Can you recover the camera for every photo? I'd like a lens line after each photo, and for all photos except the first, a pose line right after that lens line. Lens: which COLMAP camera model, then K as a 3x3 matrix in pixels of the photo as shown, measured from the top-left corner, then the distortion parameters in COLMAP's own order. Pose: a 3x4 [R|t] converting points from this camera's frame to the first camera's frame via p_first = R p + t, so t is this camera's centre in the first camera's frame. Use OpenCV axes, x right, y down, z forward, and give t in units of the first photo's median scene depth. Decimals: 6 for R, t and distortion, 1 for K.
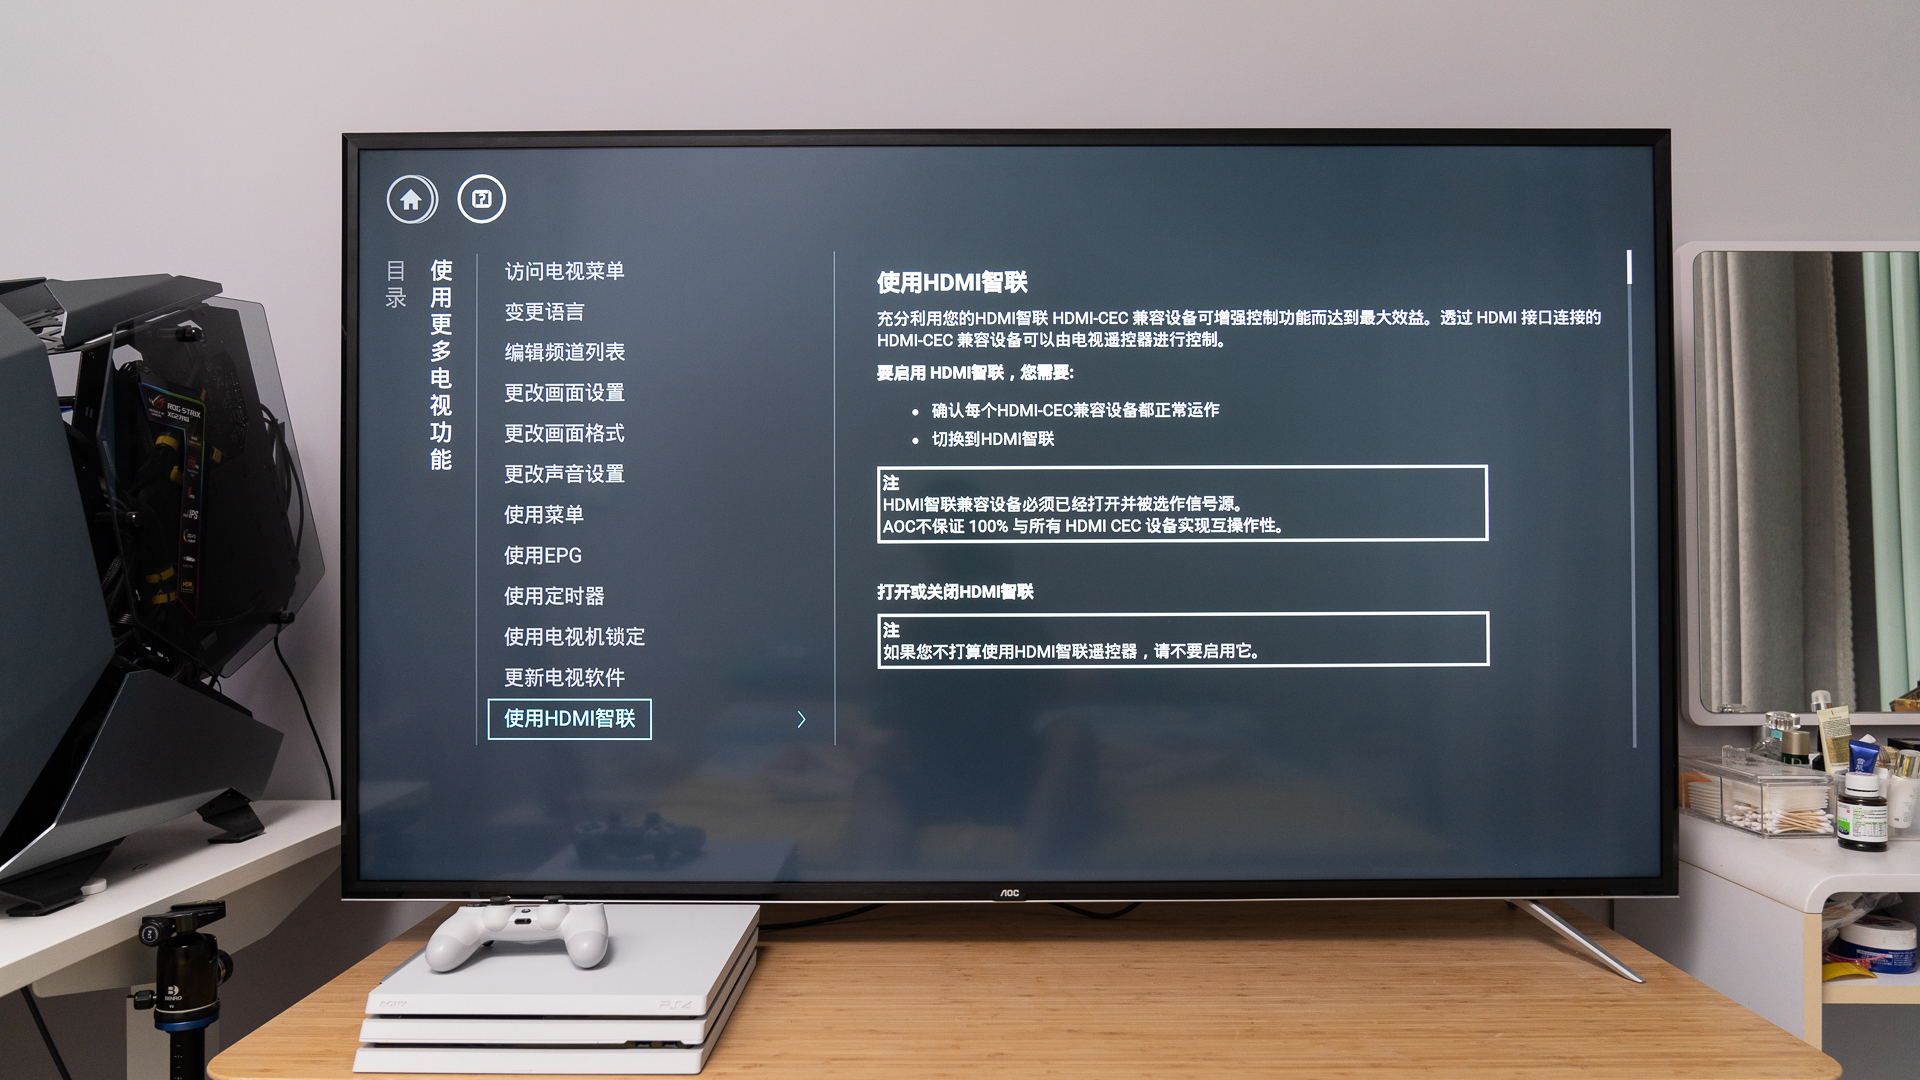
lens RADIAL K [[1330.7, 0, 955.9], [0, 1330.7, 540.3], [0, 0, 1]] dist [-0.038578, 0.015631]
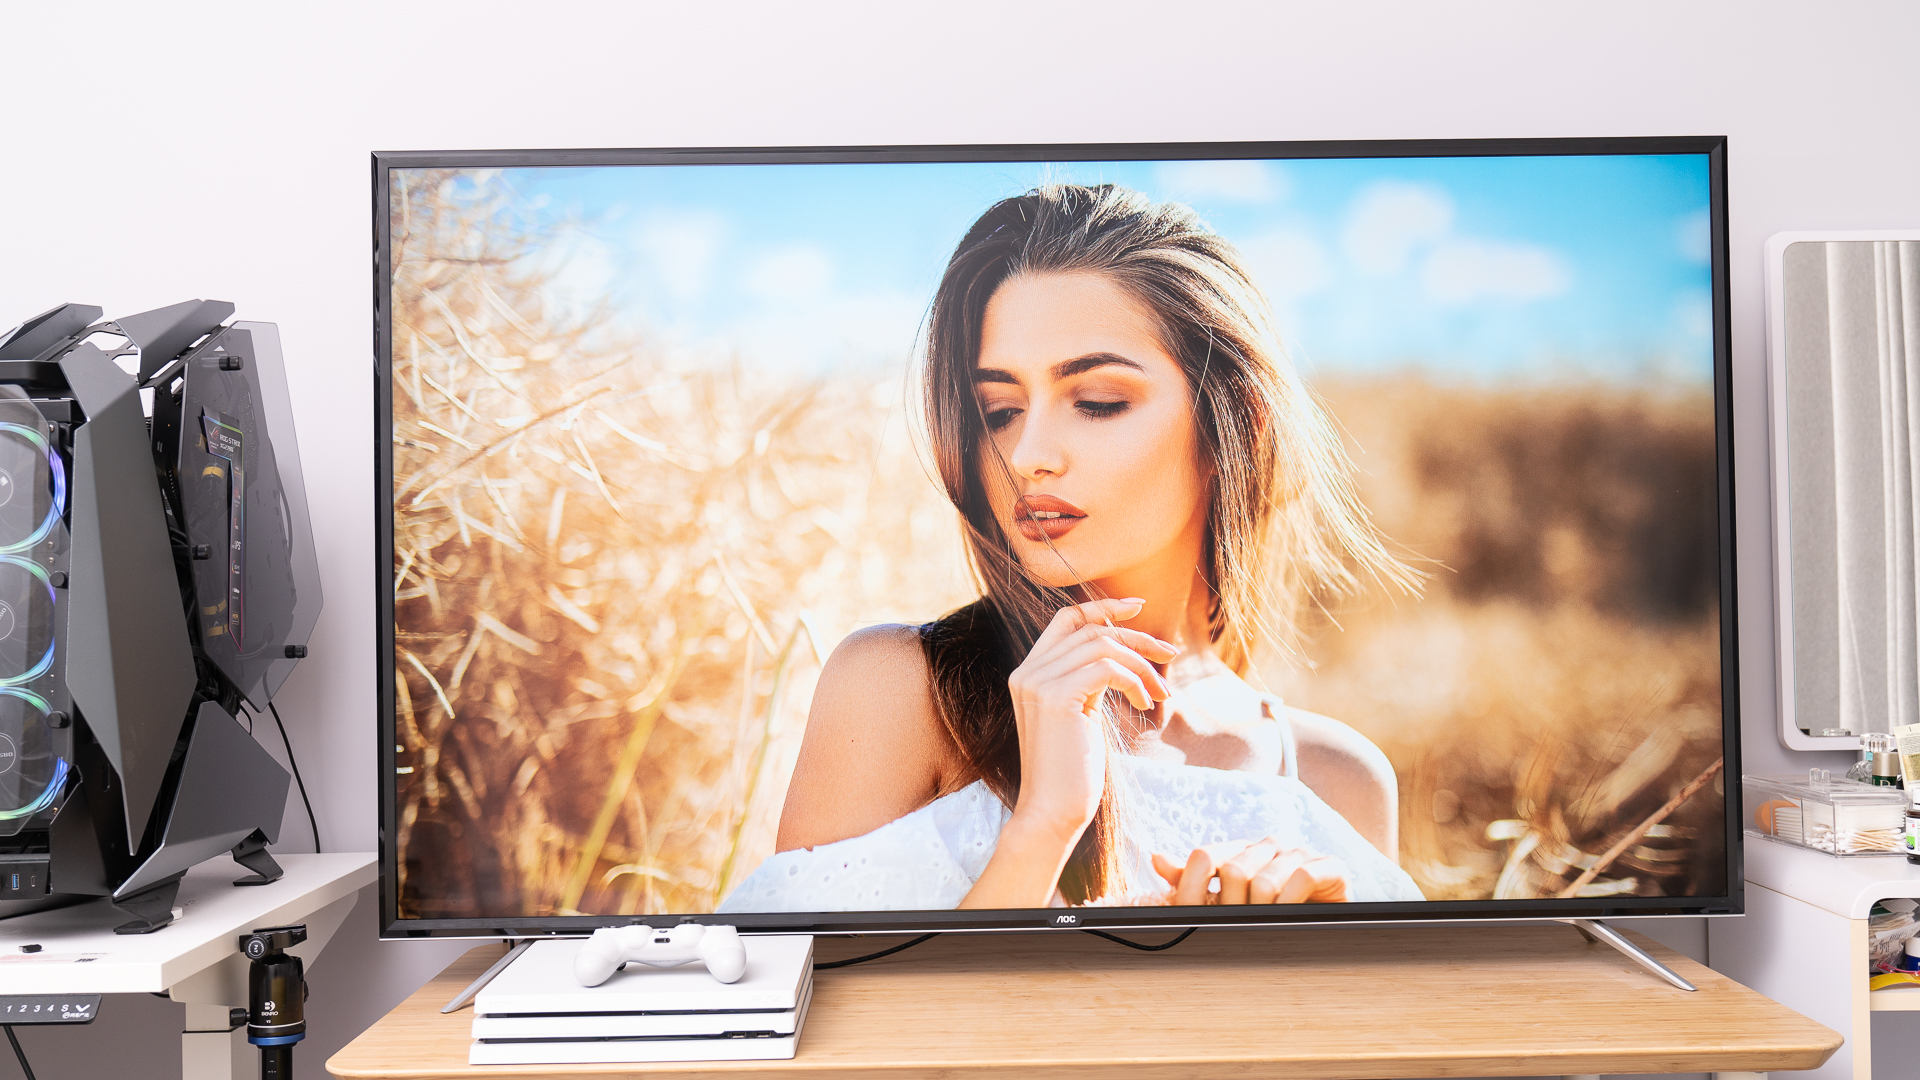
lens RADIAL K [[2075.4, 0, 951.9], [0, 2075.4, 545.6], [0, 0, 1]] dist [-0.016294, 0.000000]
pose [[0.999762, -0.011680, 0.018400, -0.072644], [0.011748, 0.999925, -0.003587, -0.007595], [-0.018357, 0.003802, 0.999824, -0.565871]]
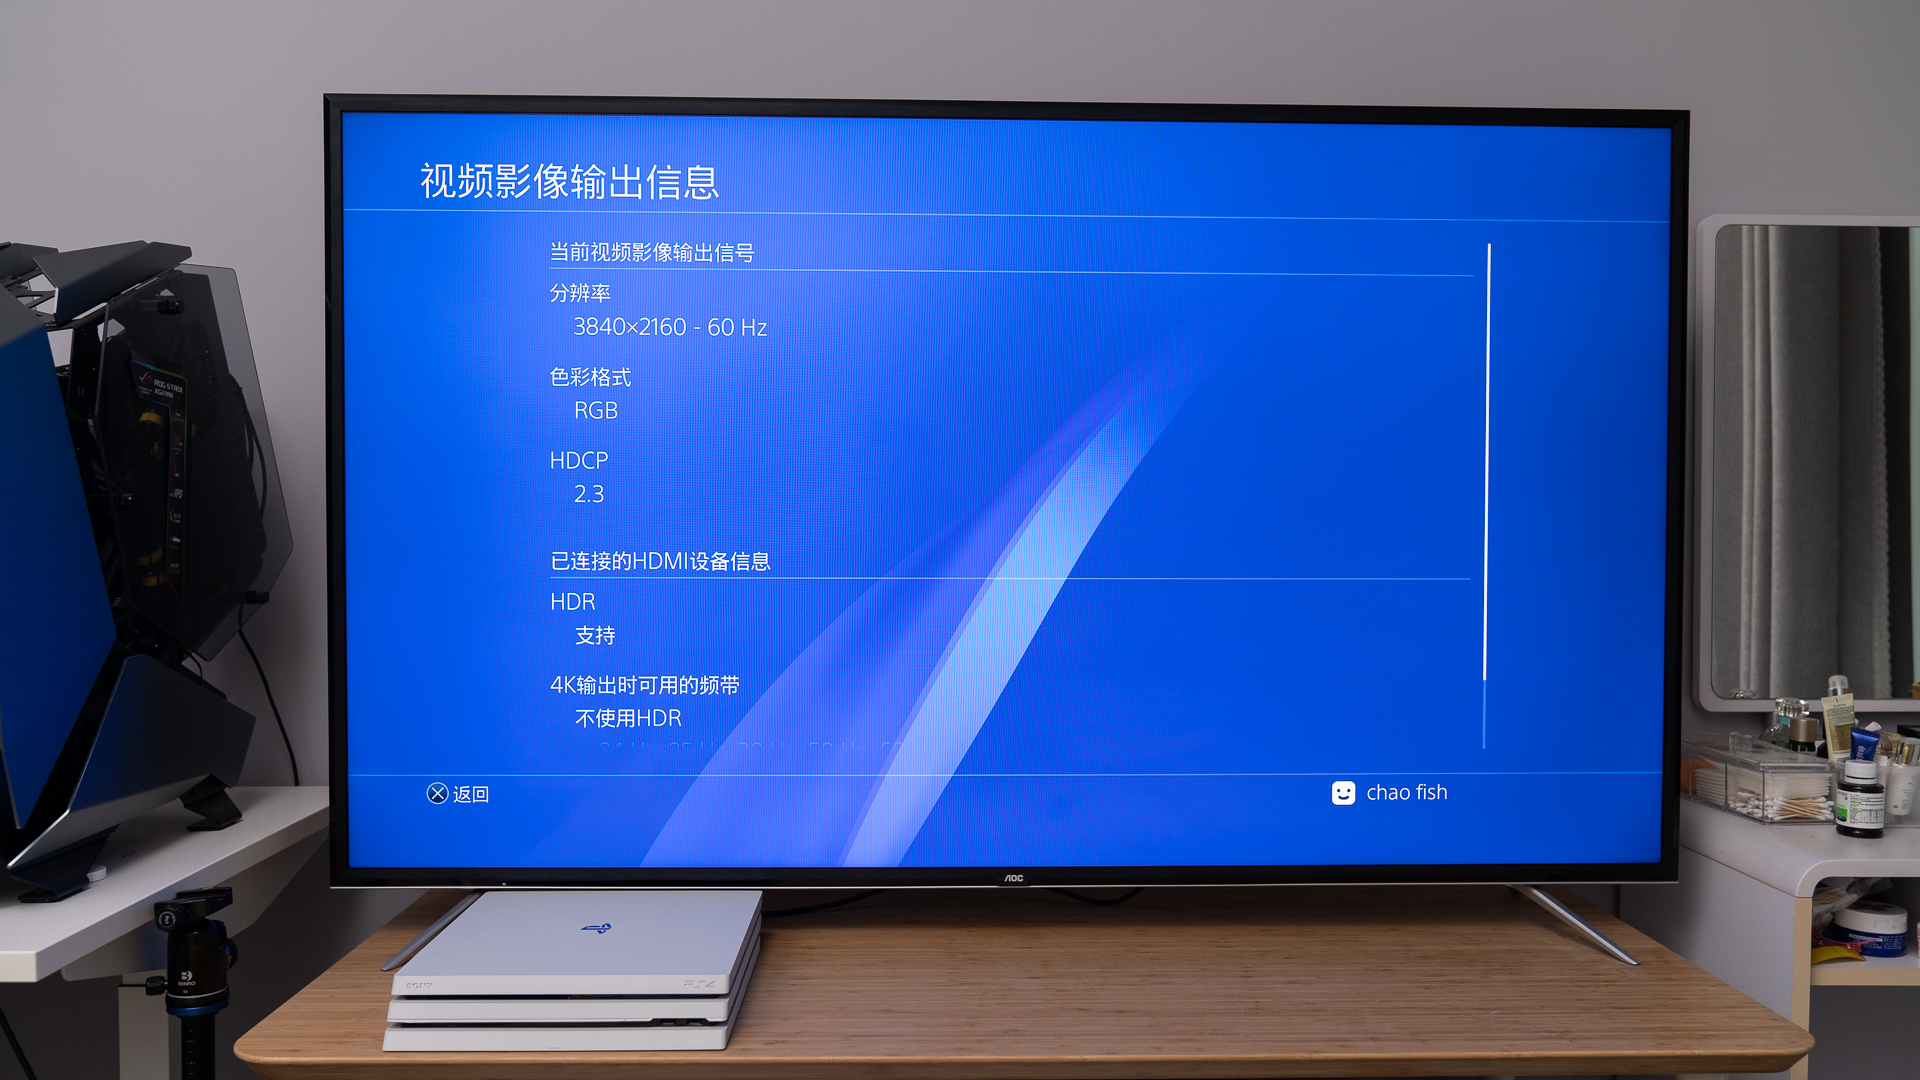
lens RADIAL K [[1560.3, 0, 957.7], [0, 1560.3, 545.9], [0, 0, 1]] dist [-0.030715, 0.018799]
pose [[0.999366, 0.005714, 0.035151, -0.046056], [-0.007136, 0.999155, 0.040466, -0.031441], [-0.034890, -0.040691, 0.998562, -0.161694]]
